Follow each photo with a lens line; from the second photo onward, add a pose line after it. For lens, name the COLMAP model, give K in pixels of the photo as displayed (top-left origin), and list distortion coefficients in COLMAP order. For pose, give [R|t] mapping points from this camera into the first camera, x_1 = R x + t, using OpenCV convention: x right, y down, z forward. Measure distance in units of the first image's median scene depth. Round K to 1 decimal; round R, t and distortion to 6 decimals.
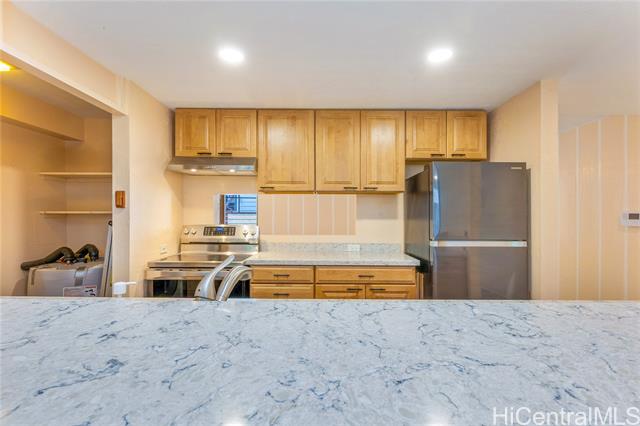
lens RADIAL K [[312.2, 0, 319.5], [0, 312.2, 218.7], [0, 0, 1]] dist [-0.002059, 0.001933]
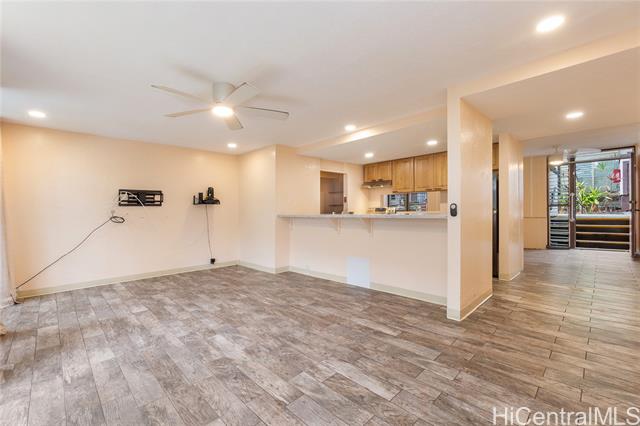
lens RADIAL K [[265.1, 0, 316.8], [0, 265.1, 213.4], [0, 0, 1]] dist [0.002550, 0.000149]
pose [[0.677048, -0.009286, -0.735881, 0.972185], [0.011288, 0.999934, -0.002232, 0.072140], [0.735853, -0.006795, 0.677108, -0.896389]]
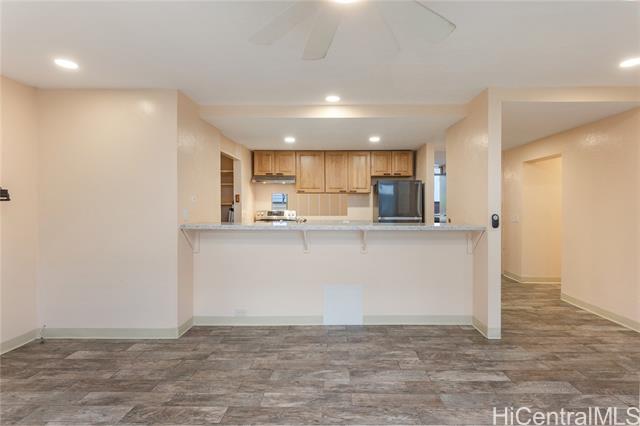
lens RADIAL K [[312.2, 0, 324.4], [0, 312.2, 214.8], [0, 0, 1]] dist [-0.002059, 0.001933]
pose [[0.998623, -0.002706, -0.052393, 0.082762], [0.003329, 0.999925, 0.011804, 0.028221], [0.052357, -0.011962, 0.998557, -0.960790]]
